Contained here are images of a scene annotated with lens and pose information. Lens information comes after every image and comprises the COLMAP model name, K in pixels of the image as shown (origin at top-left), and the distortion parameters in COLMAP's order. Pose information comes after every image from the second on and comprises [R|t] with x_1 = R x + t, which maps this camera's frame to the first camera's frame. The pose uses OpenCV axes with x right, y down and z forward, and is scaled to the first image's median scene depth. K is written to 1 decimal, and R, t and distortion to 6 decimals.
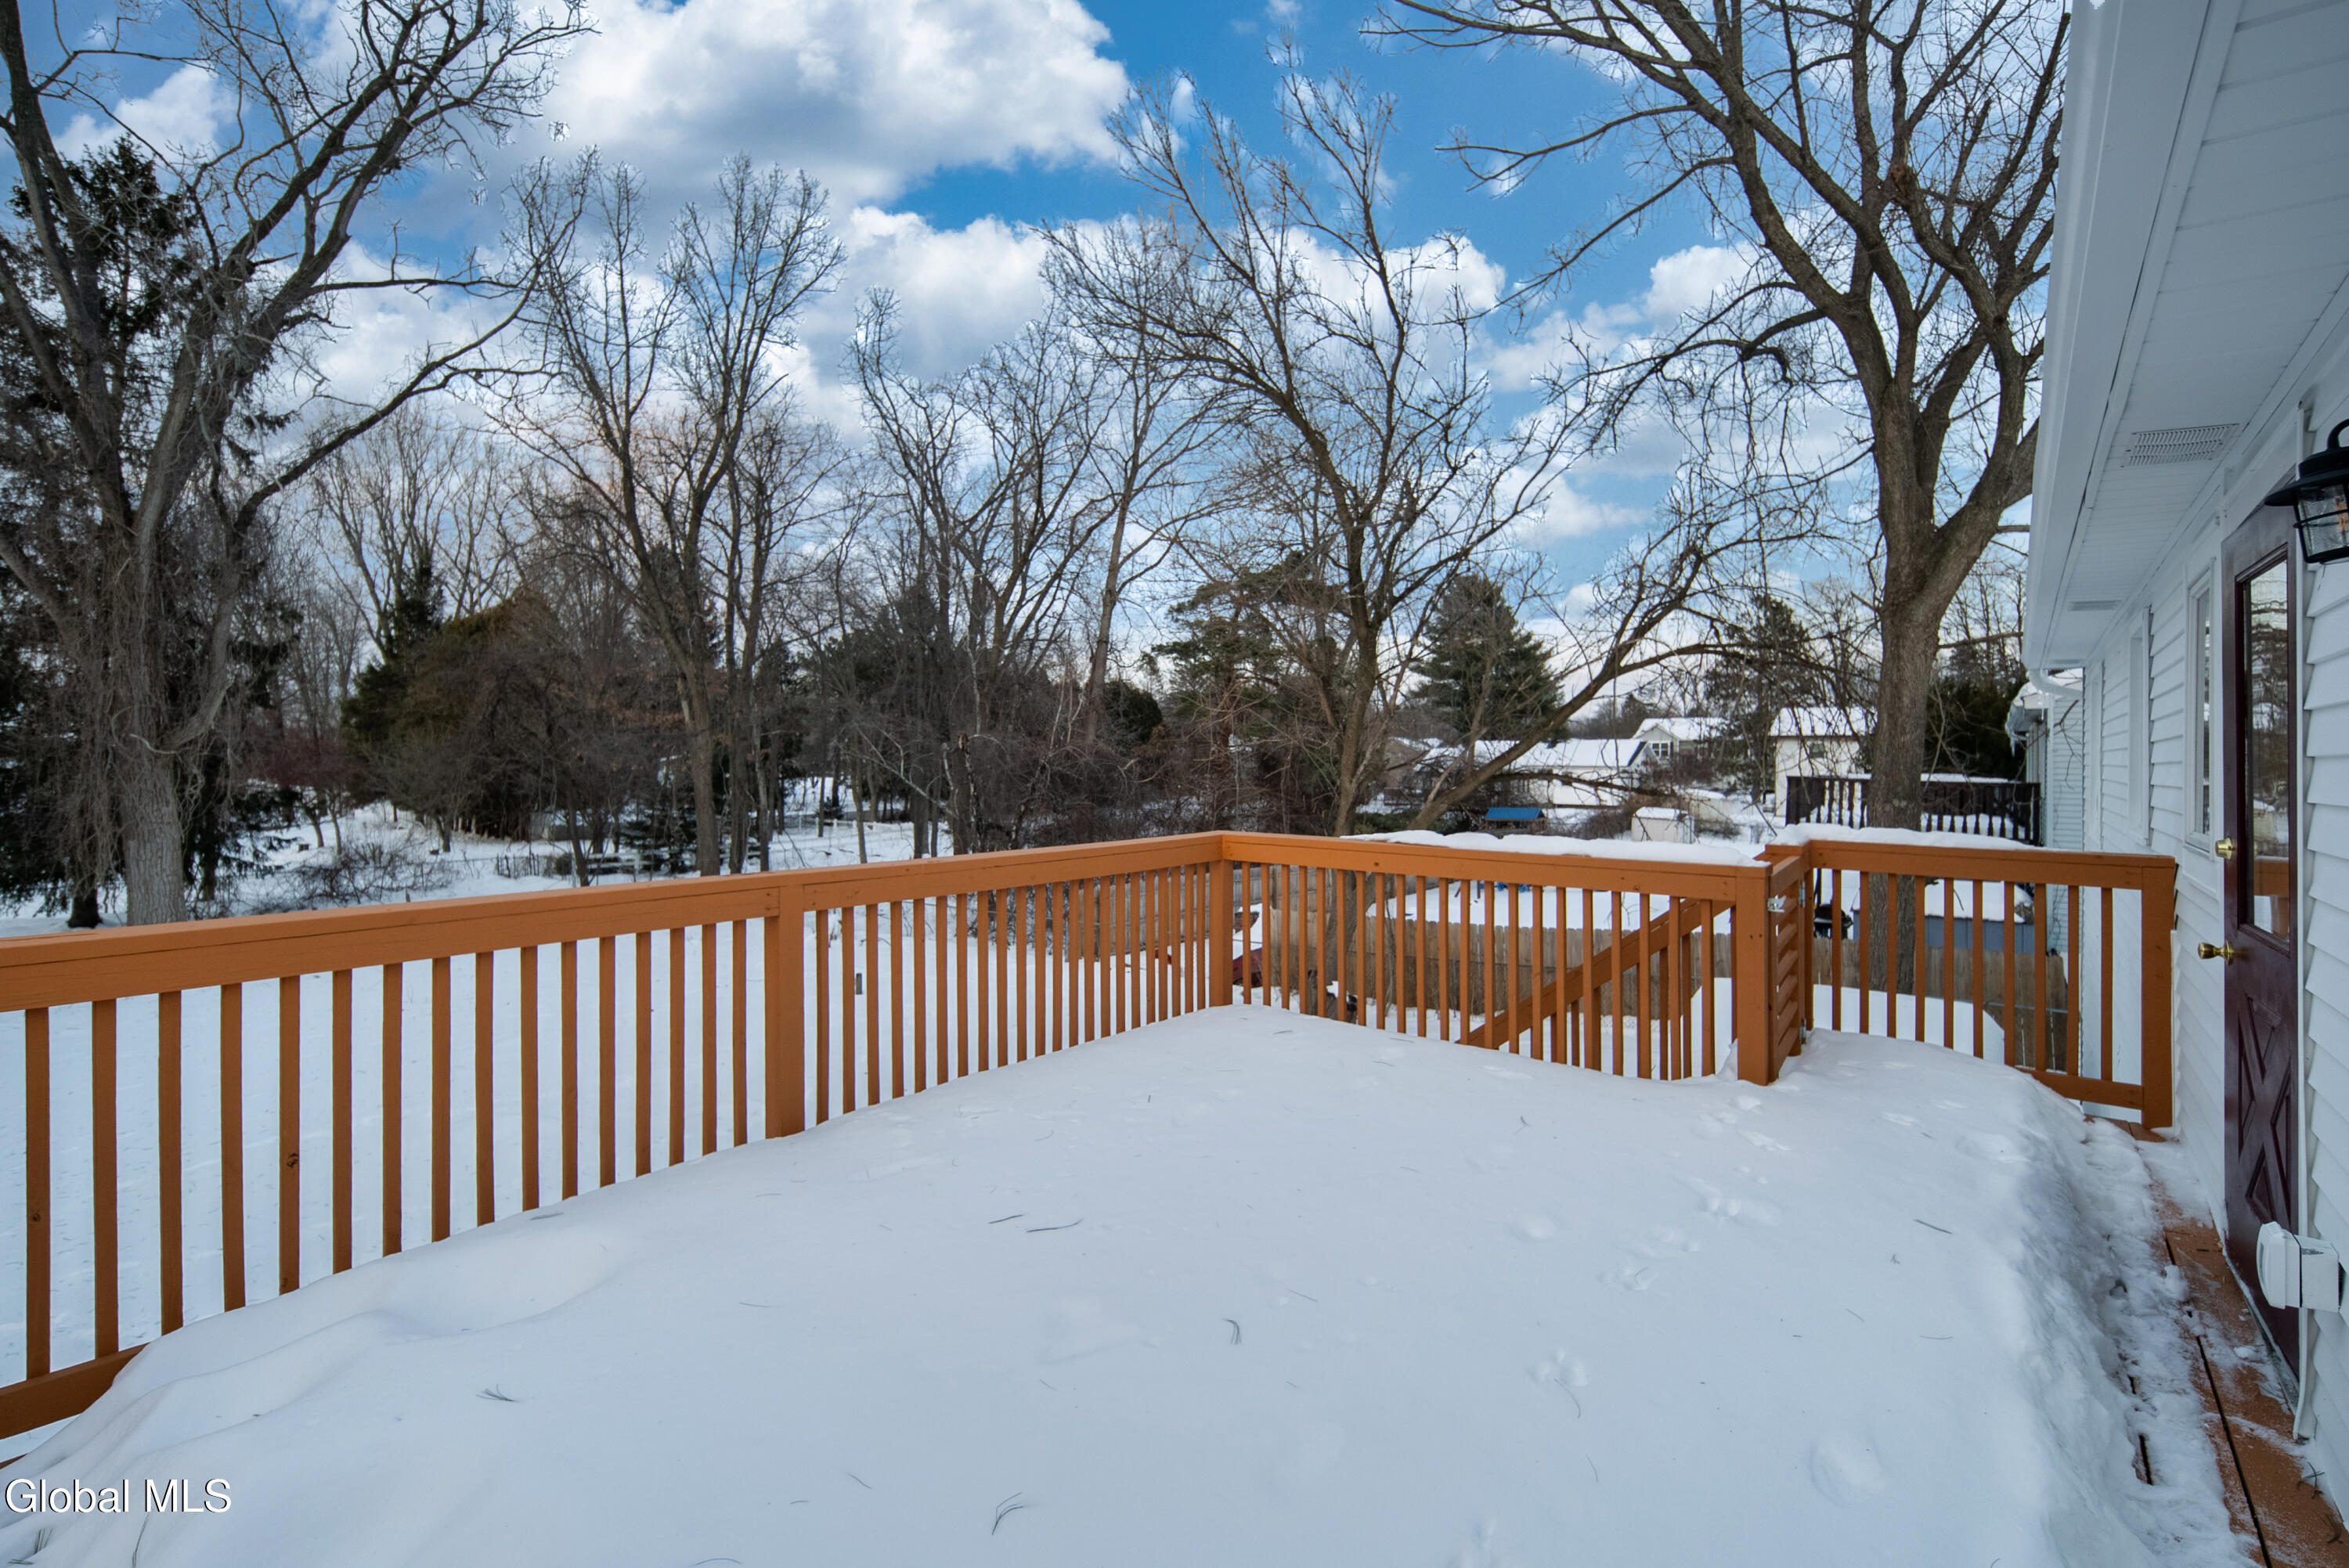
lens RADIAL K [[1040.4, 0, 1178.0], [0, 1040.4, 784.7], [0, 0, 1]] dist [0.001829, -0.002038]
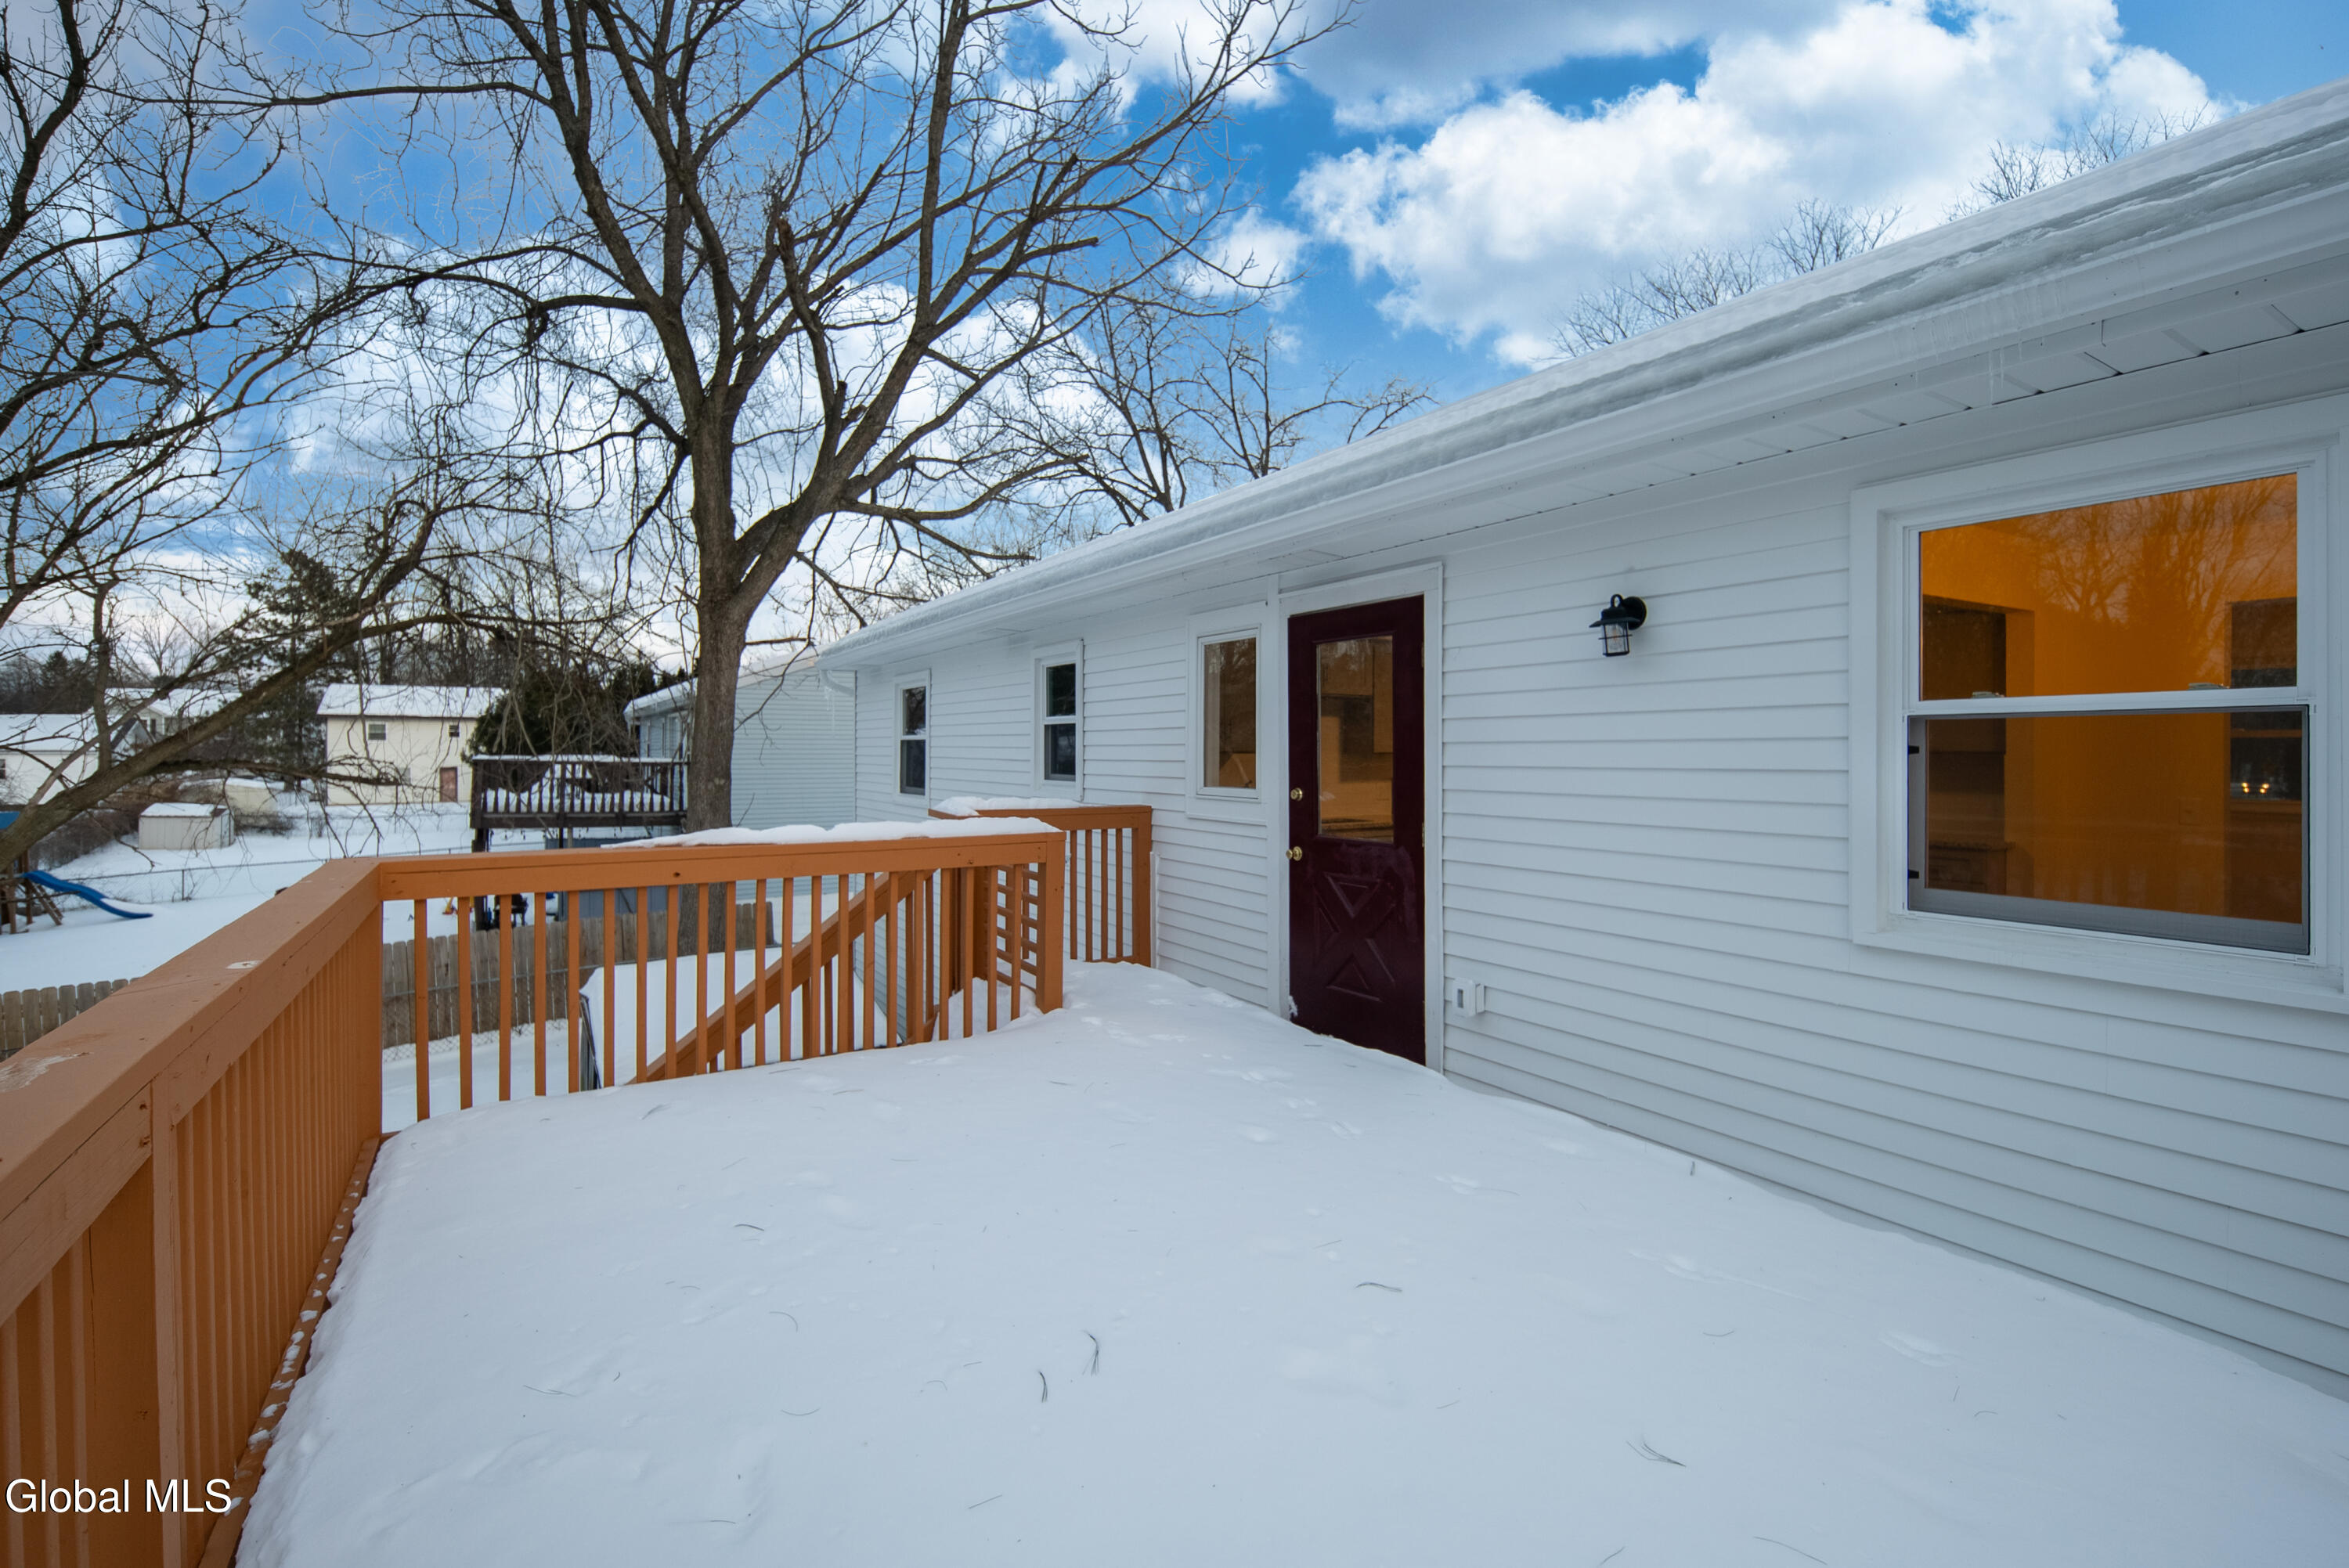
lens RADIAL K [[1040.4, 0, 1178.0], [0, 1040.4, 784.7], [0, 0, 1]] dist [0.001829, -0.002038]
pose [[0.324971, -0.035594, 0.945054, -0.166596], [0.019795, 0.999329, 0.030831, -0.002672], [-0.945517, 0.008688, 0.325457, 0.143750]]
